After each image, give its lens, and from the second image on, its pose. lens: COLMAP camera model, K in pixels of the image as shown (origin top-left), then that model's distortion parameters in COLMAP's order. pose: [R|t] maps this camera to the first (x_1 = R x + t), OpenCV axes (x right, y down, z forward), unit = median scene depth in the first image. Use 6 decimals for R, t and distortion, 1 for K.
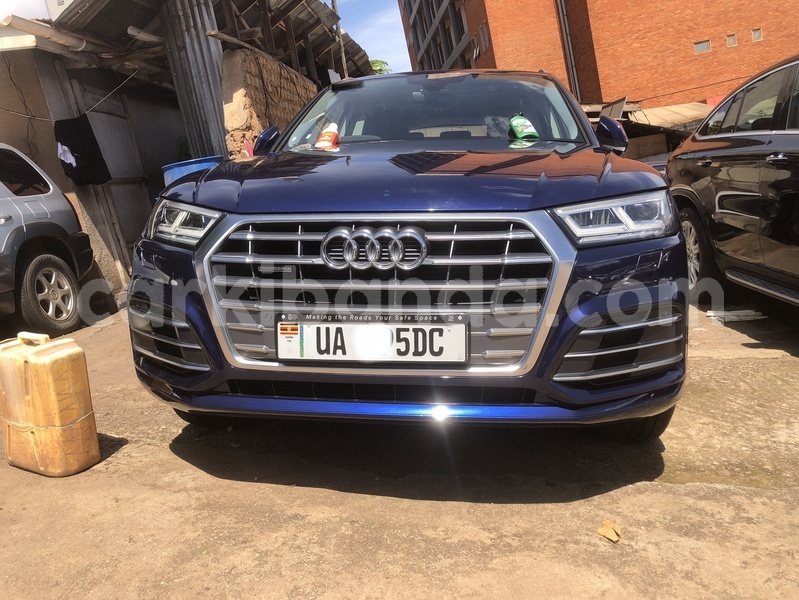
lens RADIAL K [[644.6, 0, 396.7], [0, 644.6, 301.4], [0, 0, 1]] dist [-0.001769, 0.018179]
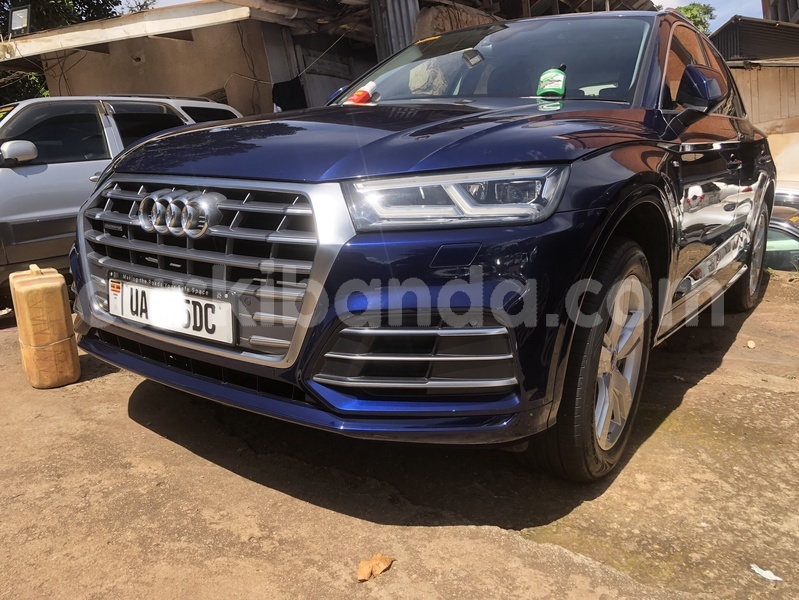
lens RADIAL K [[644.6, 0, 396.7], [0, 644.6, 301.4], [0, 0, 1]] dist [-0.001769, 0.018179]
pose [[0.896209, 0.127578, -0.424892, 0.683453], [-0.102575, 0.991396, 0.081319, -0.064541], [0.431610, -0.029295, 0.901584, 0.262317]]
